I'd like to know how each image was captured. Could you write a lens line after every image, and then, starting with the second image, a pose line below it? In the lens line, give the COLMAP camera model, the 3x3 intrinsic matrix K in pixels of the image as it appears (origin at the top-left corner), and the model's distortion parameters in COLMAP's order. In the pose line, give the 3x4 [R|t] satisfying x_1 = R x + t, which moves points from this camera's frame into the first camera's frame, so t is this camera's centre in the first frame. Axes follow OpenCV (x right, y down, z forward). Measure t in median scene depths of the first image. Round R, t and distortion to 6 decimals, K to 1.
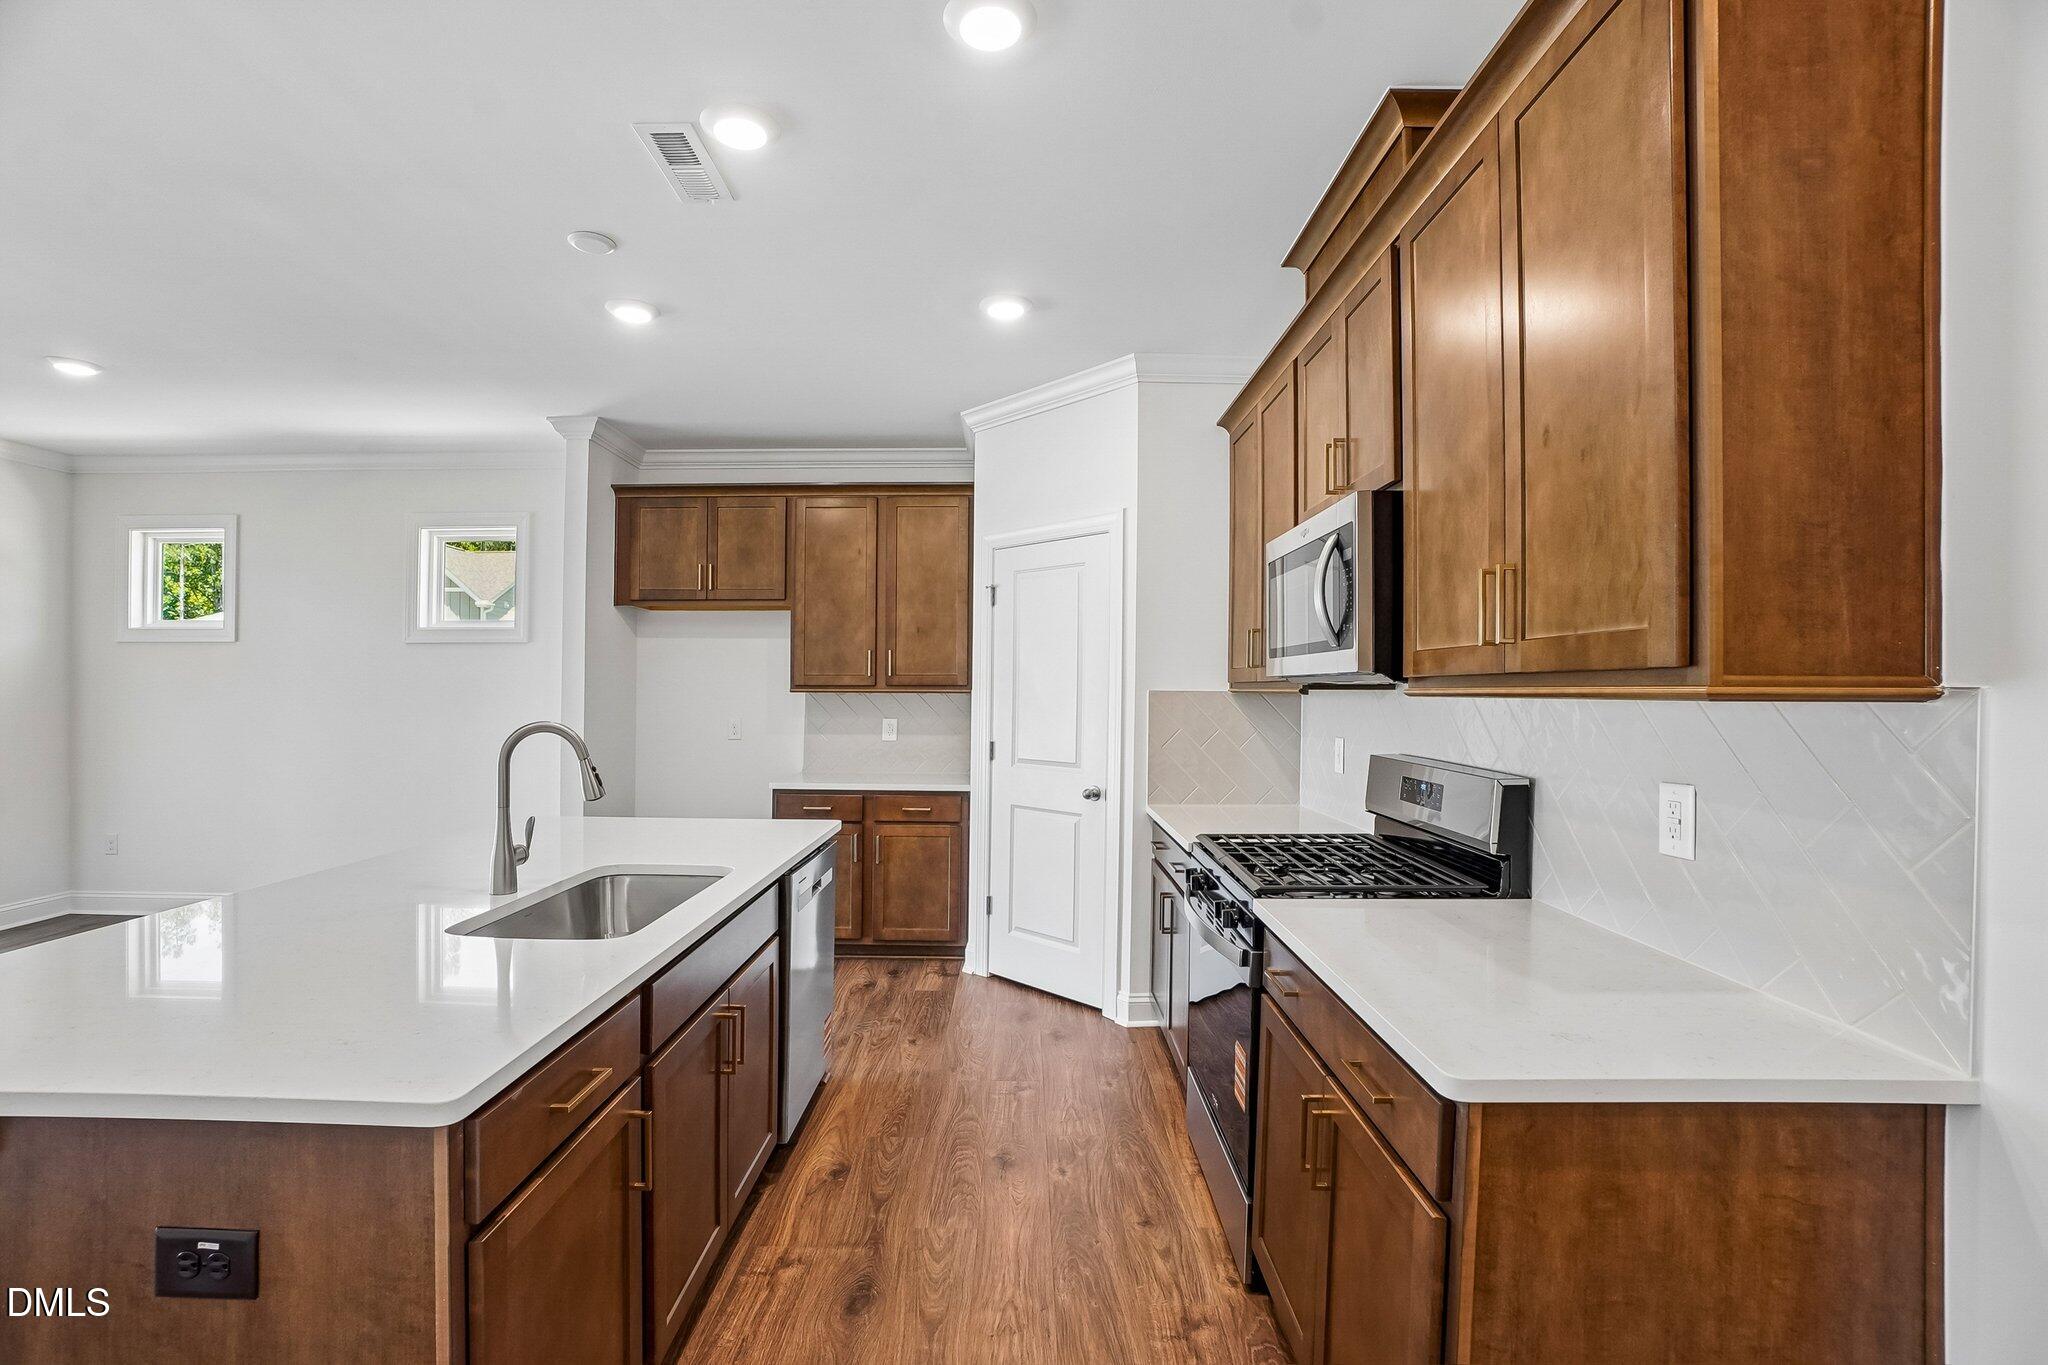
lens RADIAL K [[906.8, 0, 1012.1], [0, 906.8, 686.0], [0, 0, 1]] dist [-0.059518, 0.022800]
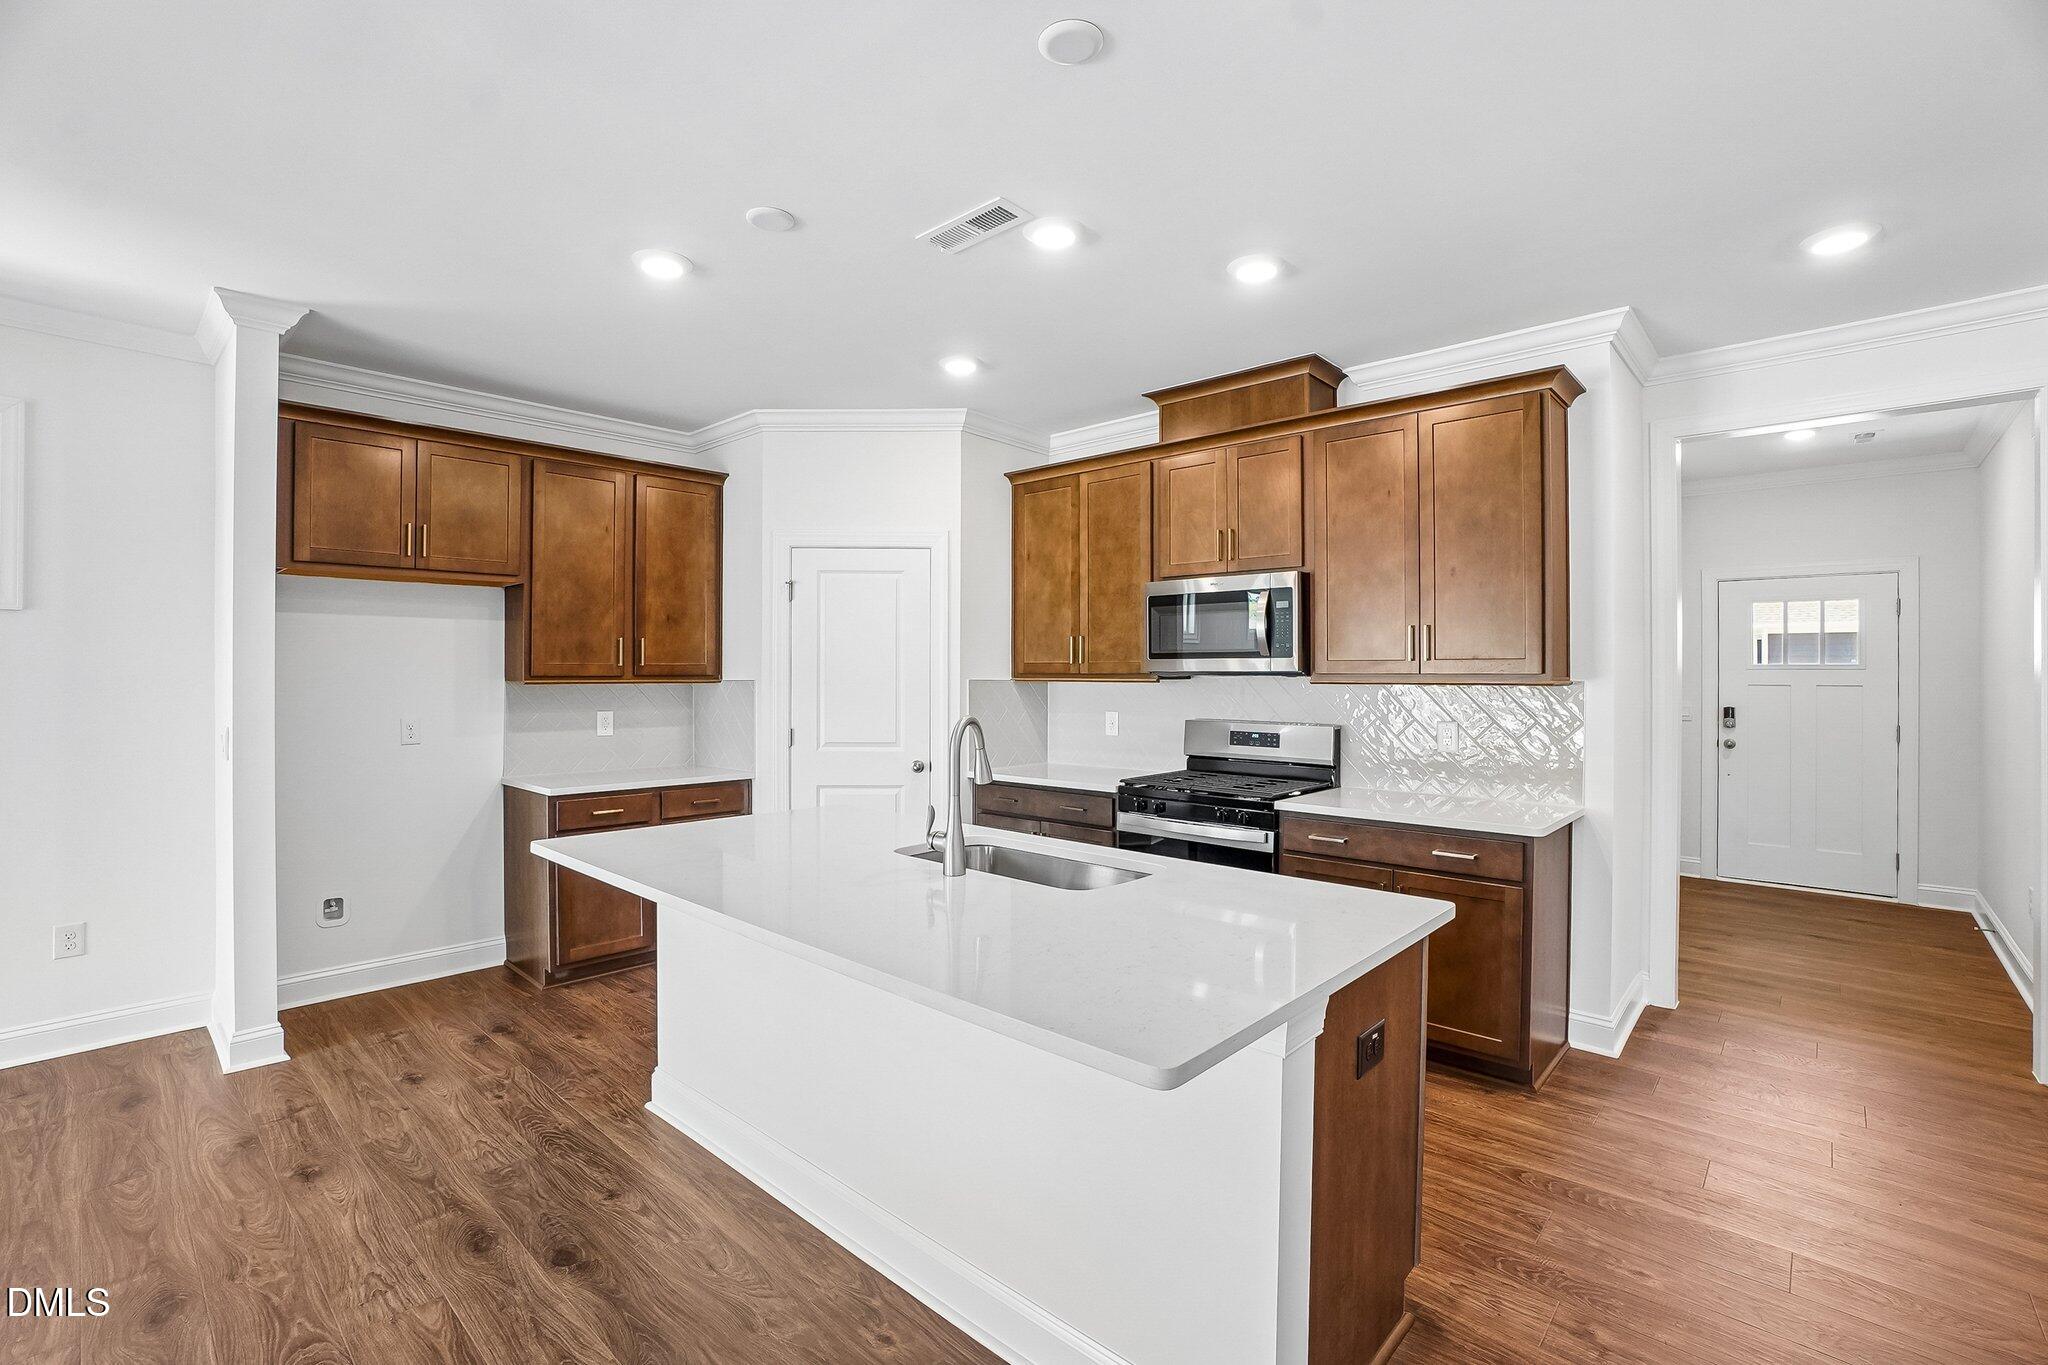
lens RADIAL K [[921.5, 0, 1013.4], [0, 921.5, 673.9], [0, 0, 1]] dist [-0.055349, 0.022268]
pose [[0.670122, -0.005175, 0.742233, -0.577878], [-0.000164, 0.999975, 0.007120, -0.009300], [-0.742251, -0.004893, 0.670104, 0.077839]]
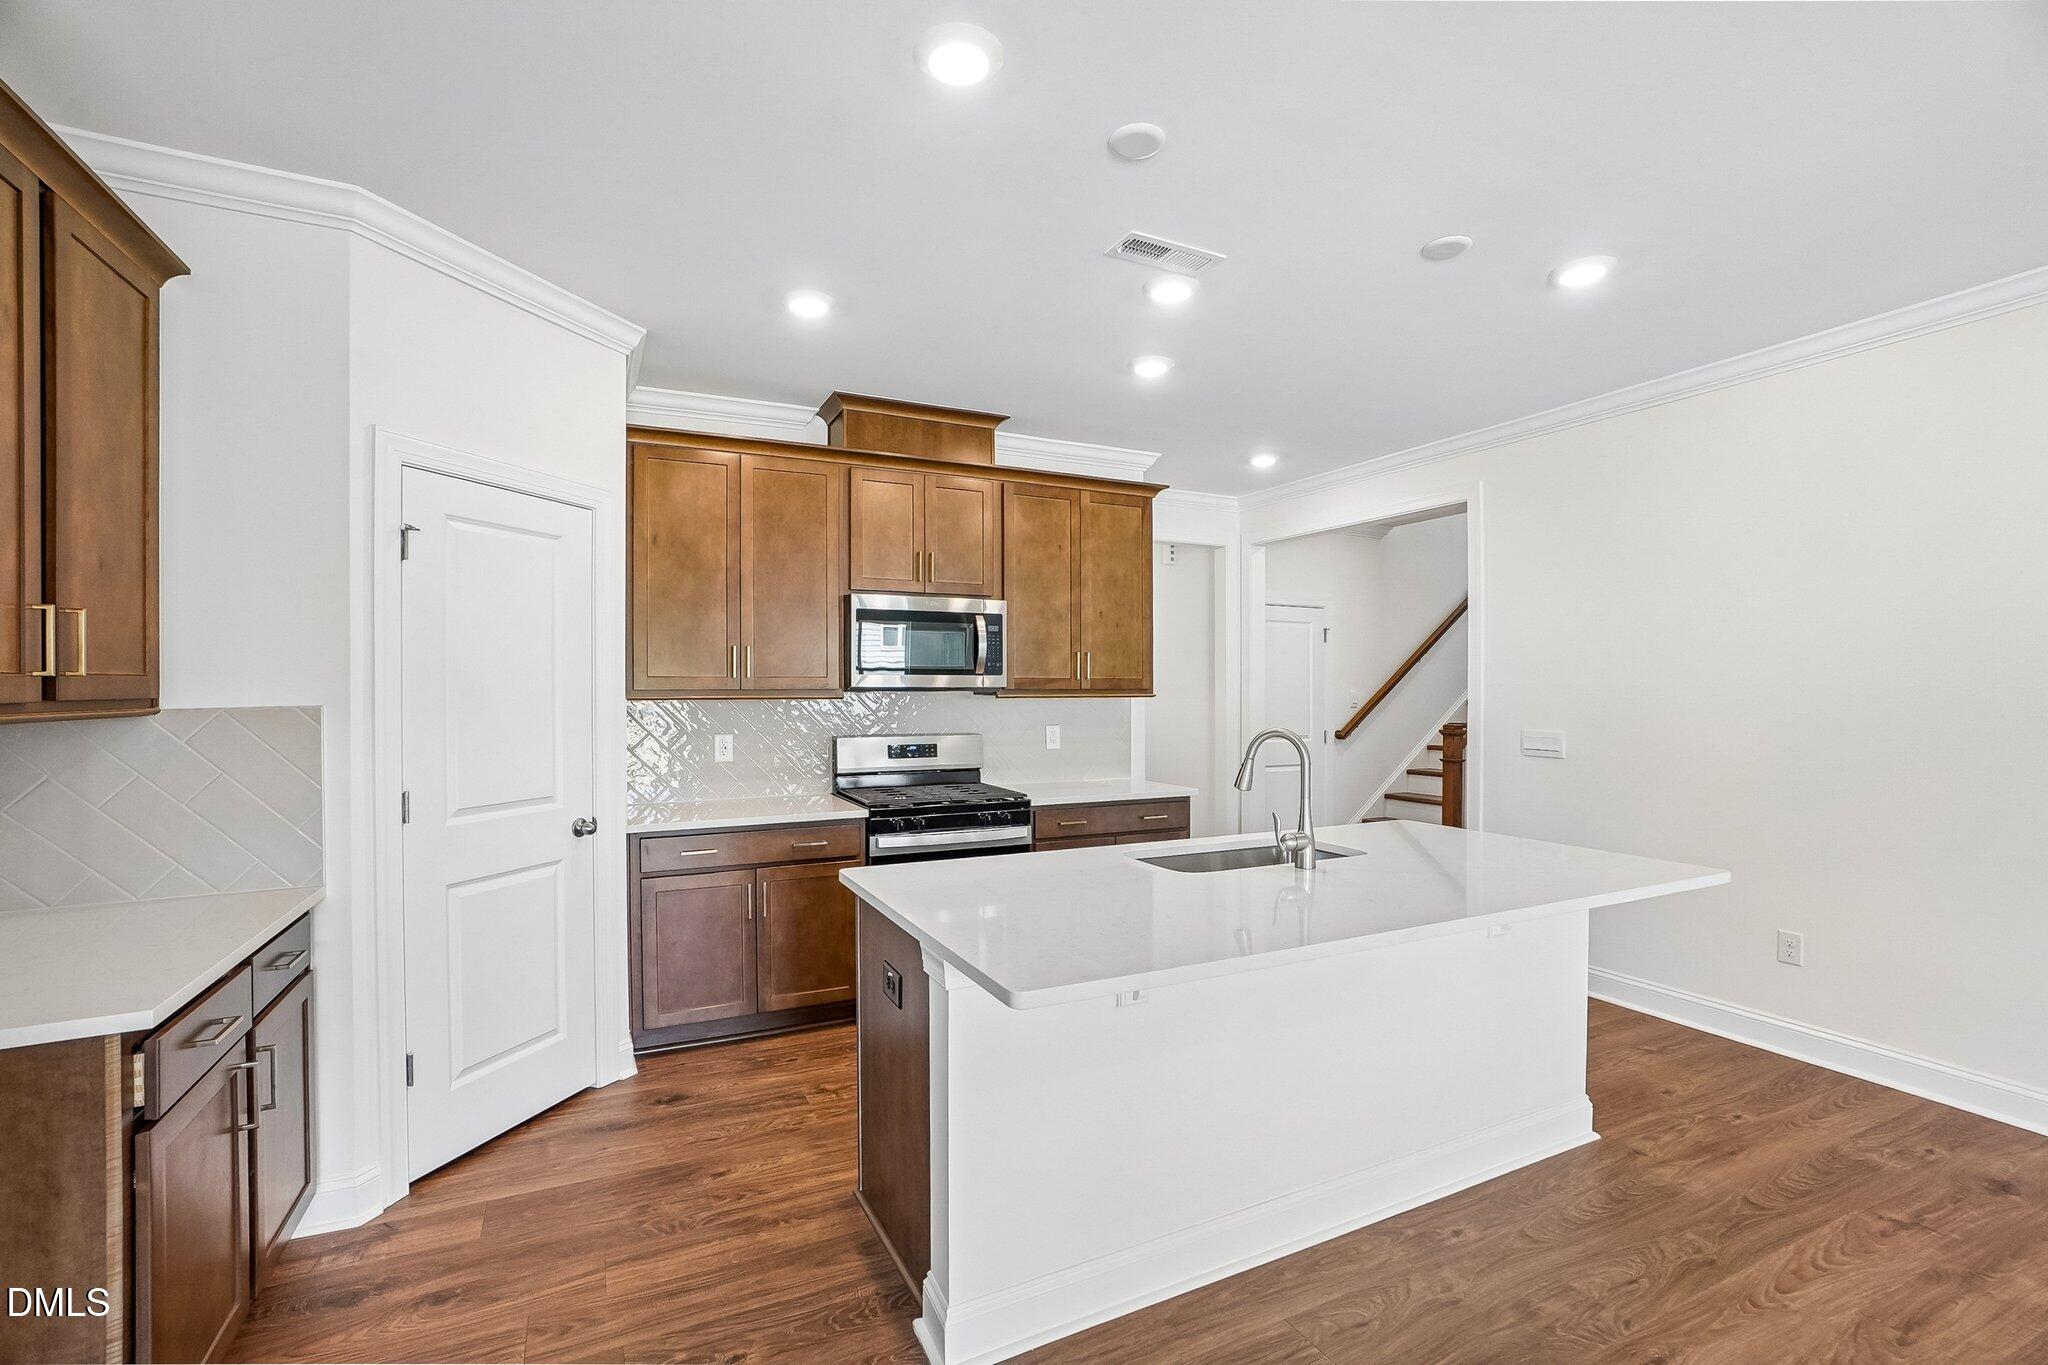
lens RADIAL K [[906.8, 0, 1012.1], [0, 906.8, 686.0], [0, 0, 1]] dist [-0.059518, 0.022800]
pose [[-0.454584, -0.003244, 0.890698, -0.636069], [-0.004194, 0.999990, 0.001502, -0.008476], [-0.890694, -0.003053, -0.454593, 0.813307]]
